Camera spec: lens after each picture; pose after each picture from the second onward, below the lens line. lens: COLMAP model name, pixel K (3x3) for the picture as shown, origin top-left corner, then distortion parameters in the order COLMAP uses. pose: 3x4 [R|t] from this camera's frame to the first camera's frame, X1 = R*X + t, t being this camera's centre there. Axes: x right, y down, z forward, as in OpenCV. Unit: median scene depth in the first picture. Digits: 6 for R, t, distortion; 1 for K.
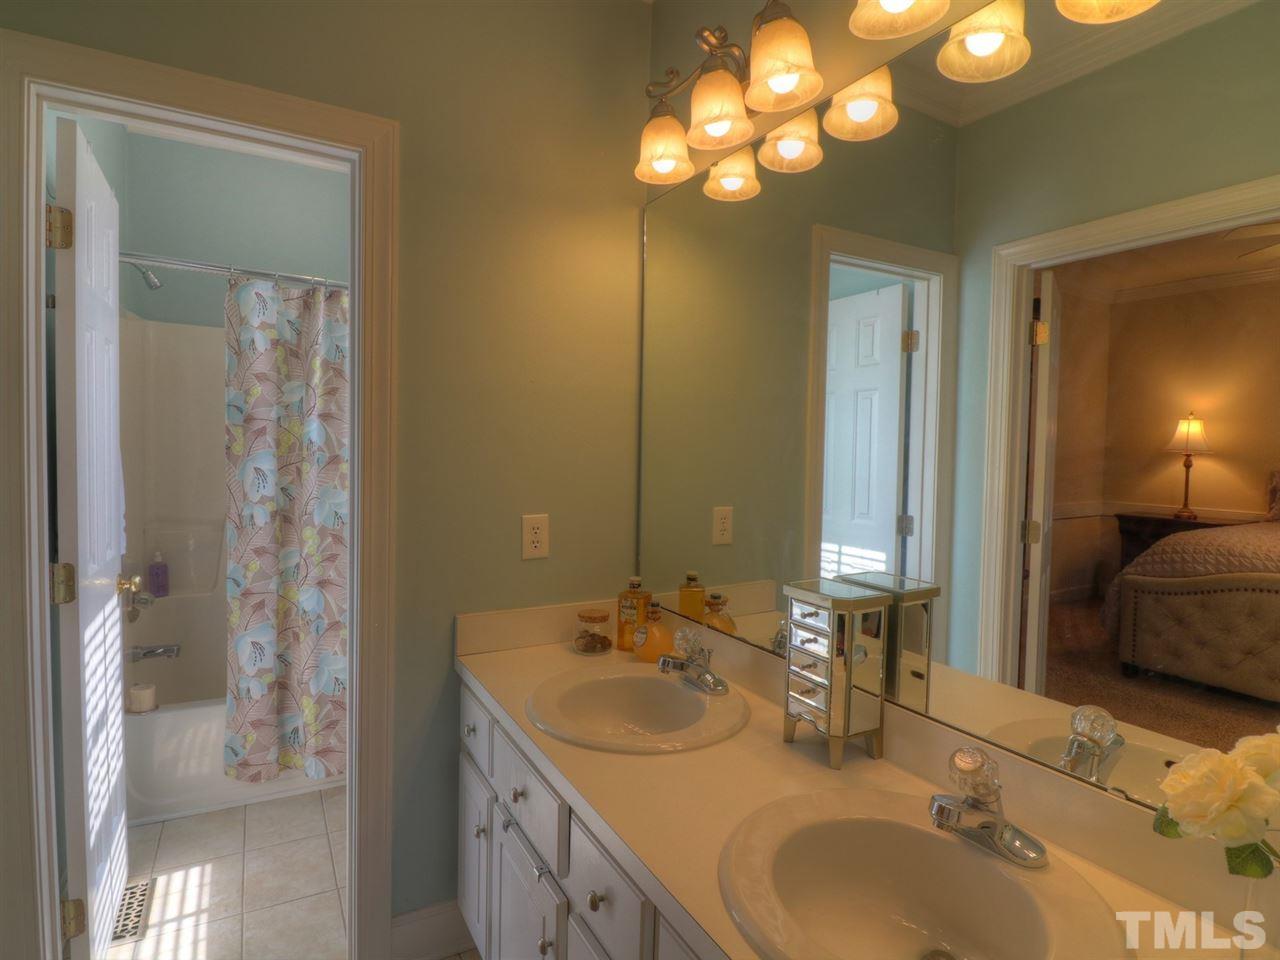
lens RADIAL K [[667.6, 0, 634.1], [0, 667.6, 473.5], [0, 0, 1]] dist [0.002688, -0.015387]
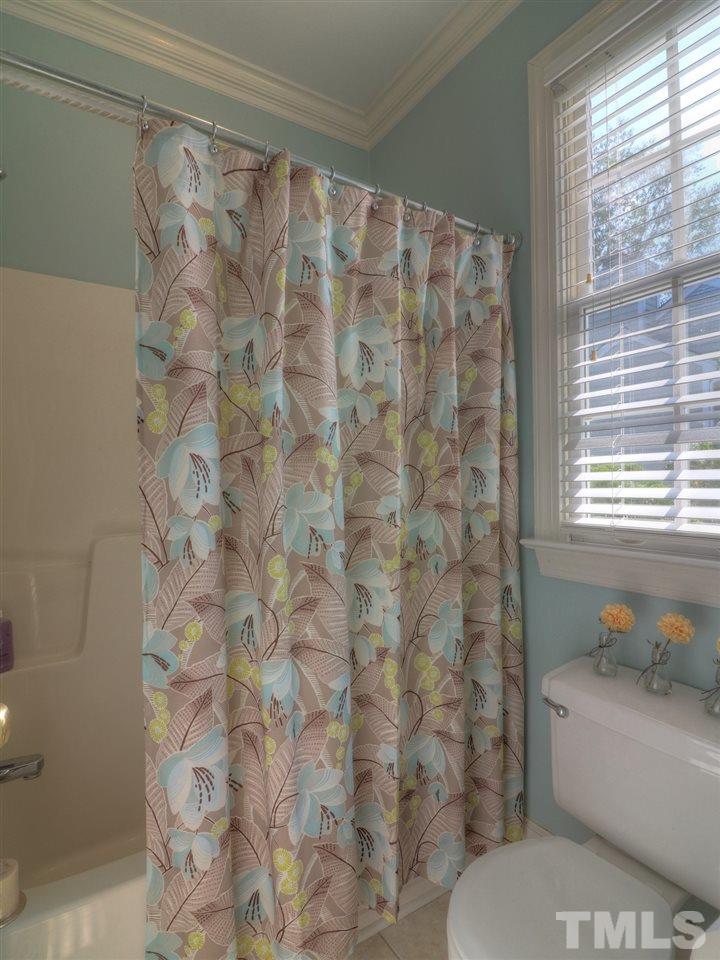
lens RADIAL K [[500.7, 0, 359.2], [0, 500.7, 482.5], [0, 0, 1]] dist [0.002688, -0.015387]
pose [[0.997836, -0.037786, 0.053806, -0.441468], [0.039275, 0.998867, -0.026886, 0.030788], [-0.052729, 0.028941, 0.998189, 0.560761]]
